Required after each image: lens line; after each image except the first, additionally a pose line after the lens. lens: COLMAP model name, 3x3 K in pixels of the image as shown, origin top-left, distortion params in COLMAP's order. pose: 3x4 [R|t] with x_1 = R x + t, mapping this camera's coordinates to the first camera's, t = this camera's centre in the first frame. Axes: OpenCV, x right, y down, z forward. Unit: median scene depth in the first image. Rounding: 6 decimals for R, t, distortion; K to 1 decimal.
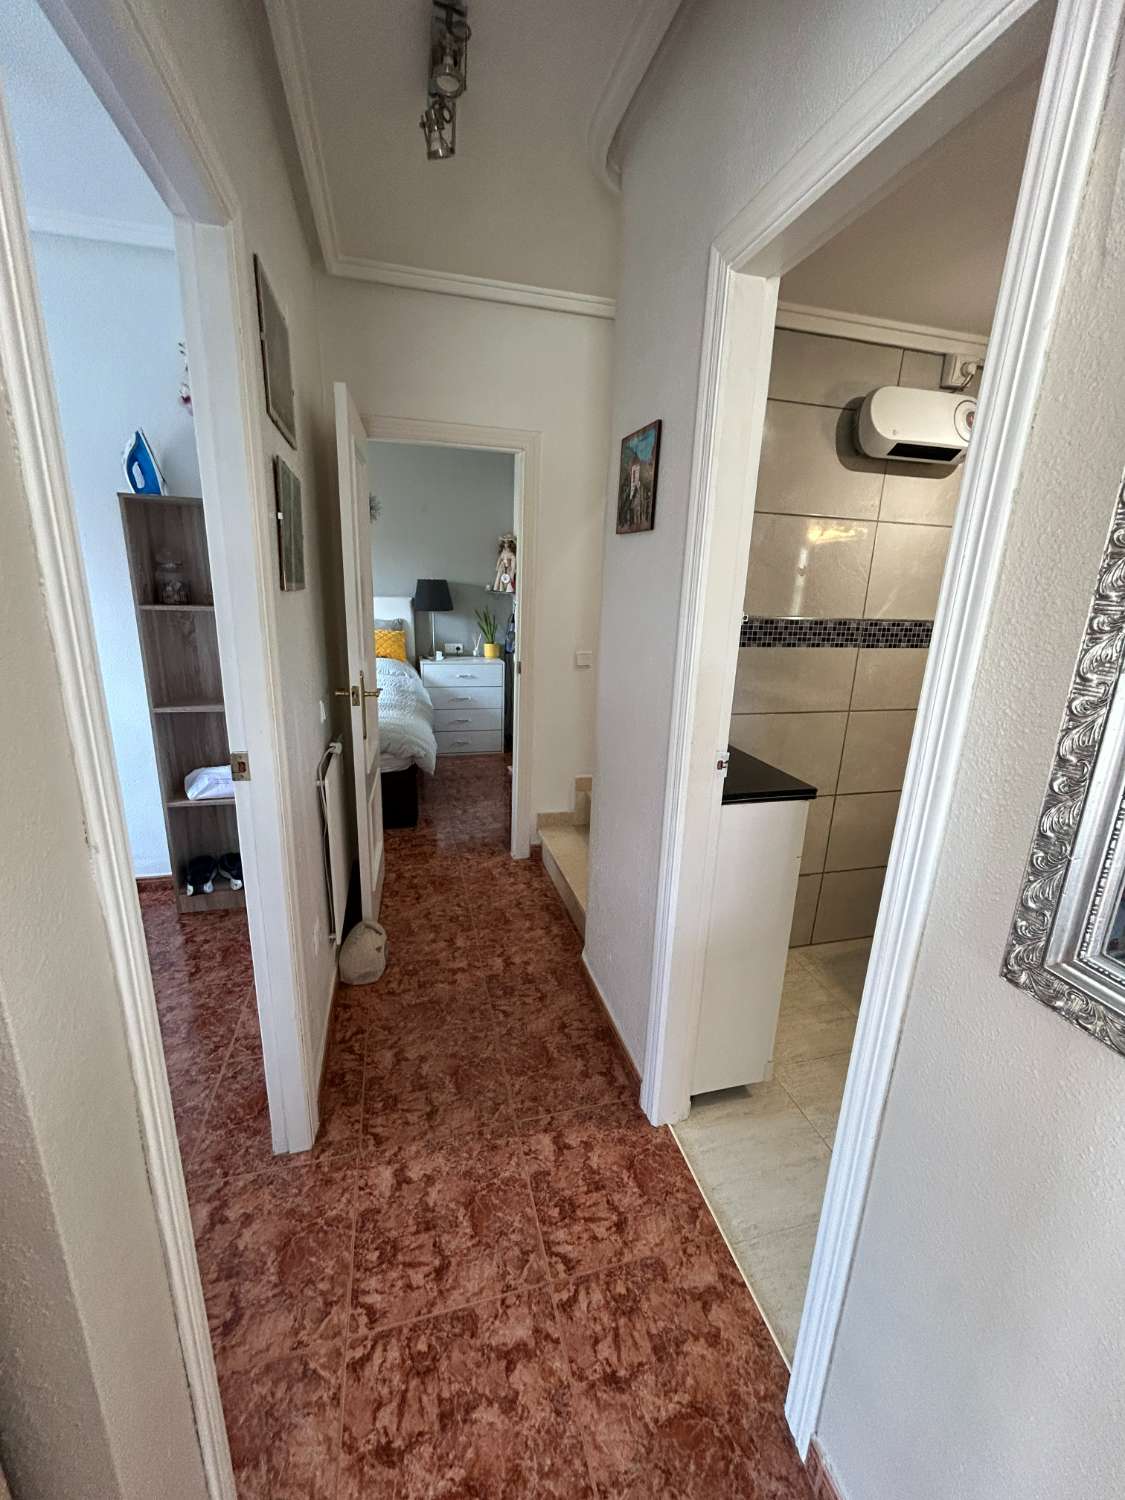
lens RADIAL K [[605.6, 0, 559.1], [0, 605.6, 747.2], [0, 0, 1]] dist [-0.000707, 0.000115]
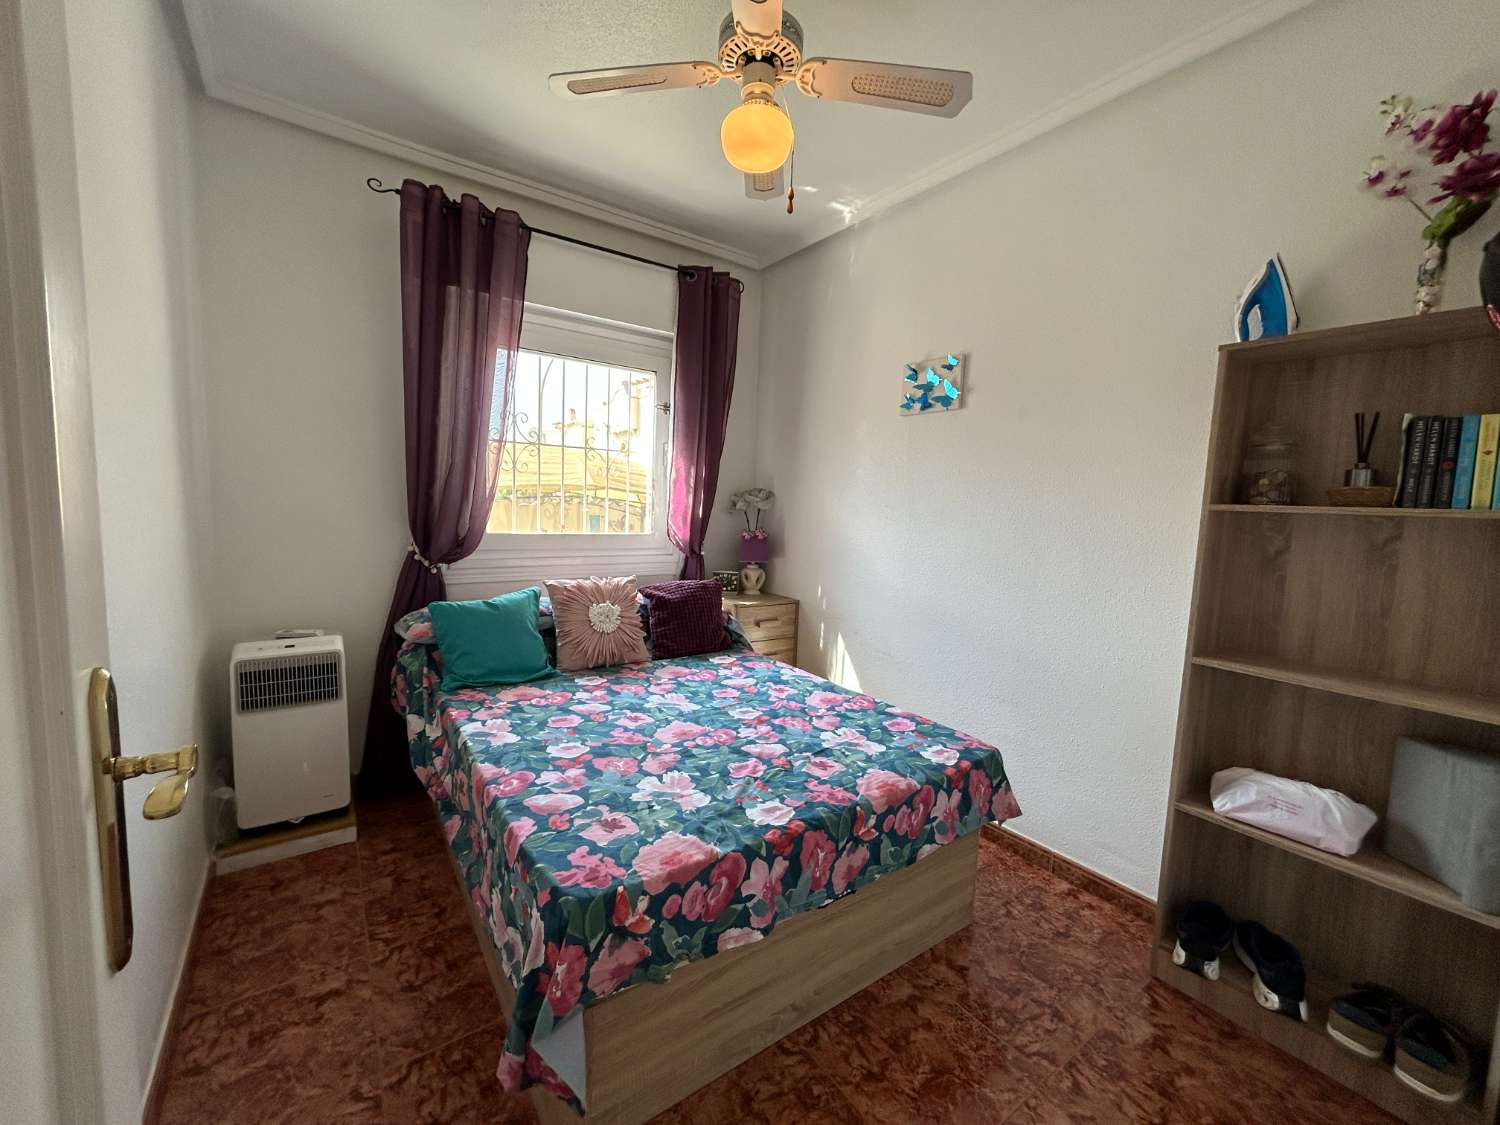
lens RADIAL K [[605.6, 0, 745.6], [0, 605.6, 565.4], [0, 0, 1]] dist [-0.000707, 0.000115]
pose [[0.351937, 0.069103, -0.933469, -0.222588], [-0.269871, 0.962413, -0.030501, -0.006939], [0.896276, 0.262651, 0.357358, 0.287239]]
